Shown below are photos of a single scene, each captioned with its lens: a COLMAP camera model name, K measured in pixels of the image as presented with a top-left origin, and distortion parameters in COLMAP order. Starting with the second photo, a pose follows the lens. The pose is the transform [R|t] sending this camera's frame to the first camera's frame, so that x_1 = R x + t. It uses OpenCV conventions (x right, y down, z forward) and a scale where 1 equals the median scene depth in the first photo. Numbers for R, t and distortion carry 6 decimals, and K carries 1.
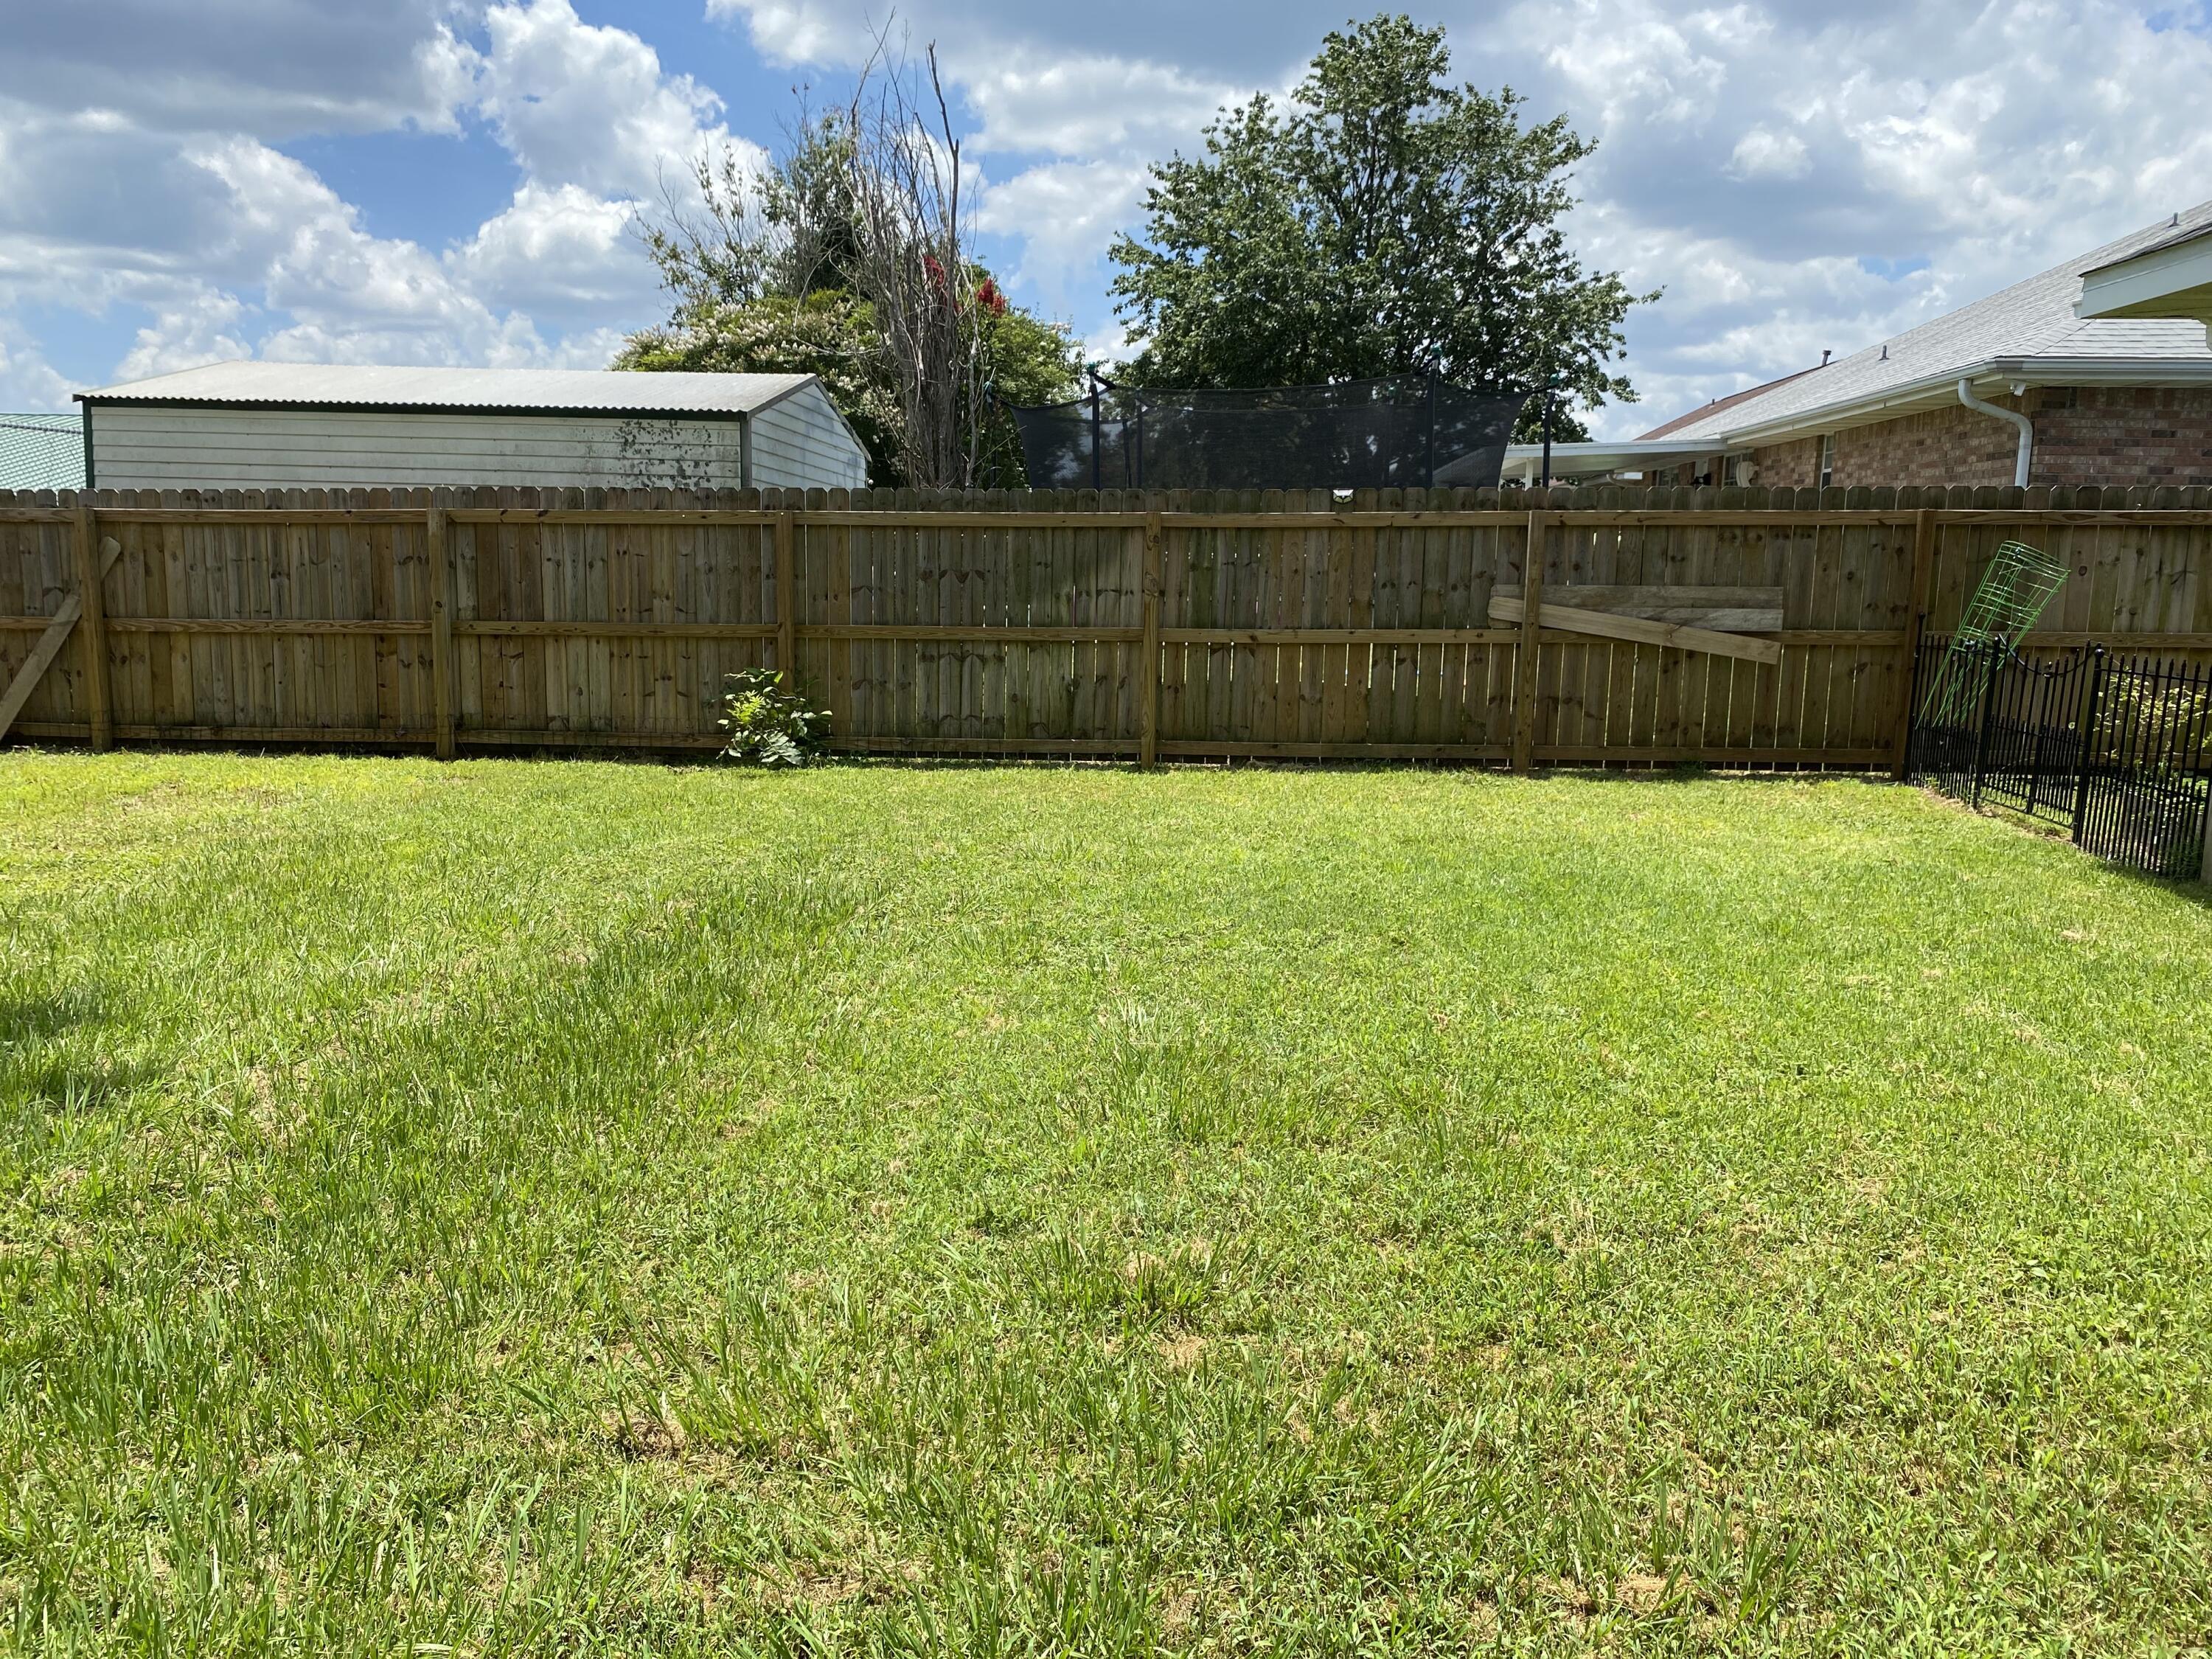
lens RADIAL K [[1671.0, 0, 1084.6], [0, 1671.0, 833.7], [0, 0, 1]] dist [0.175611, -0.338272]
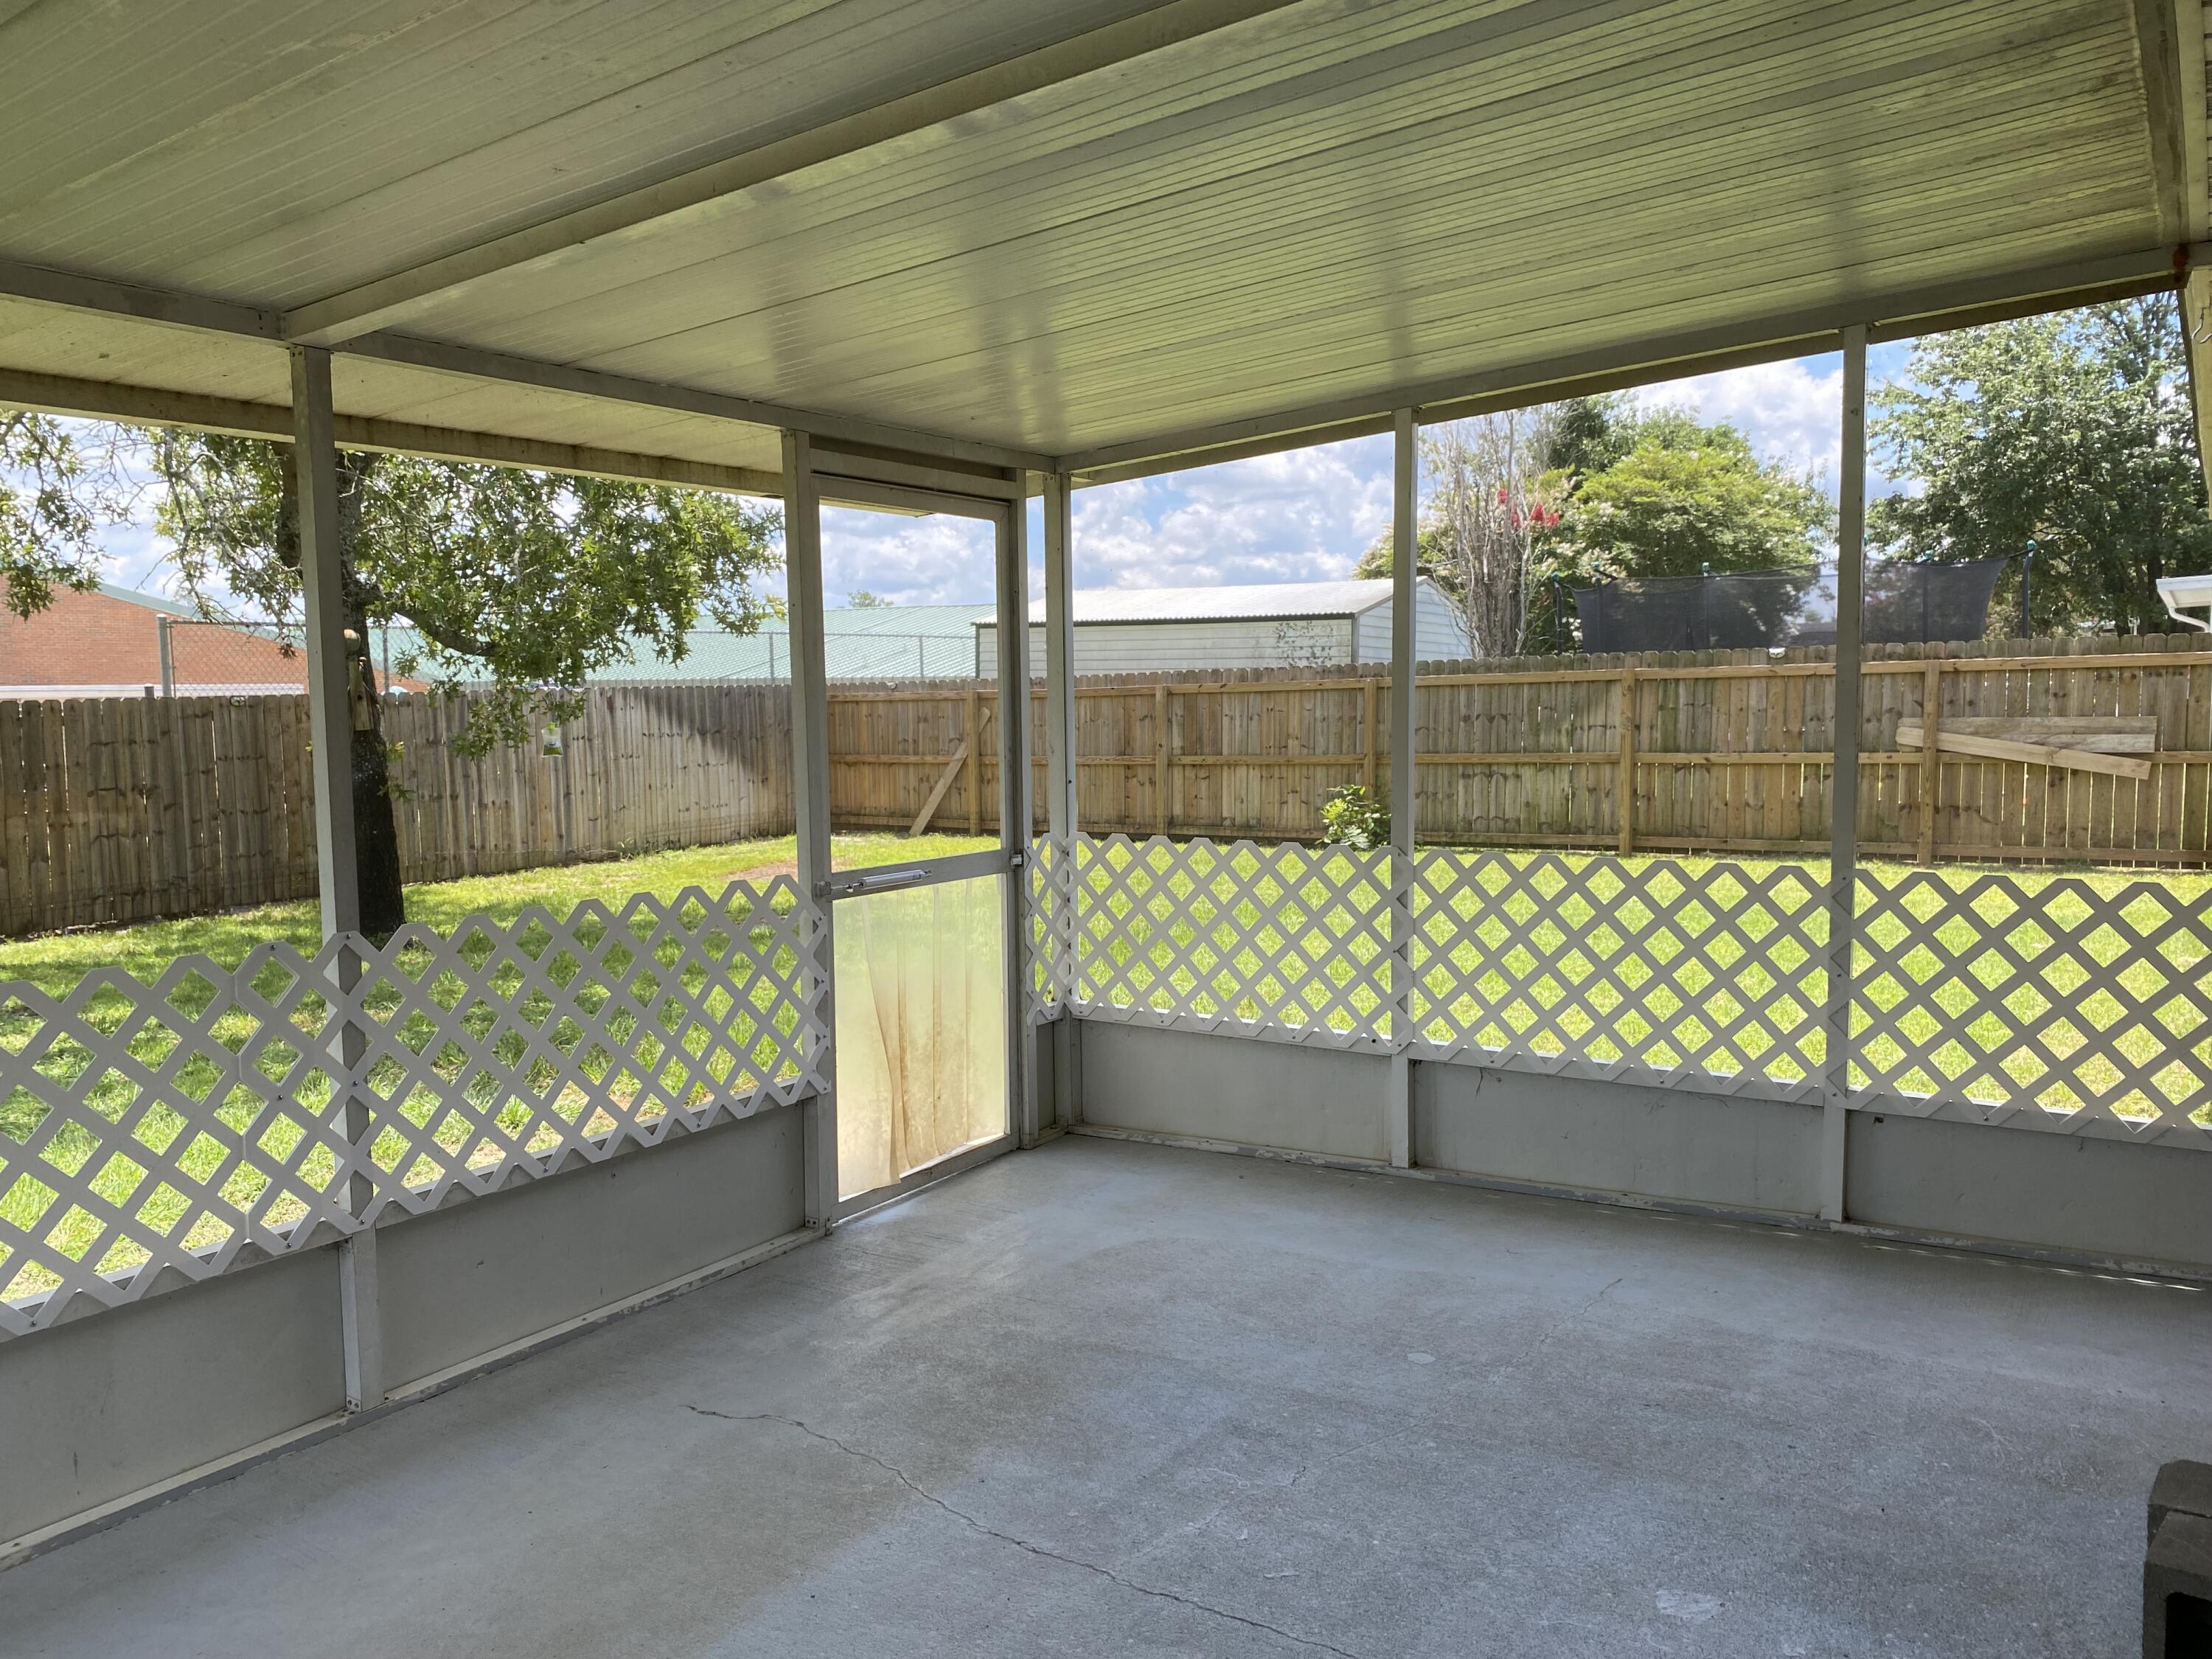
lens RADIAL K [[1689.7, 0, 1106.0], [0, 1689.7, 829.5], [0, 0, 1]] dist [0.081578, -0.114762]
pose [[0.888183, 0.010406, -0.459373, 0.294935], [-0.048309, 0.996318, -0.070835, 0.055775], [0.456944, 0.085106, 0.885415, -0.399180]]
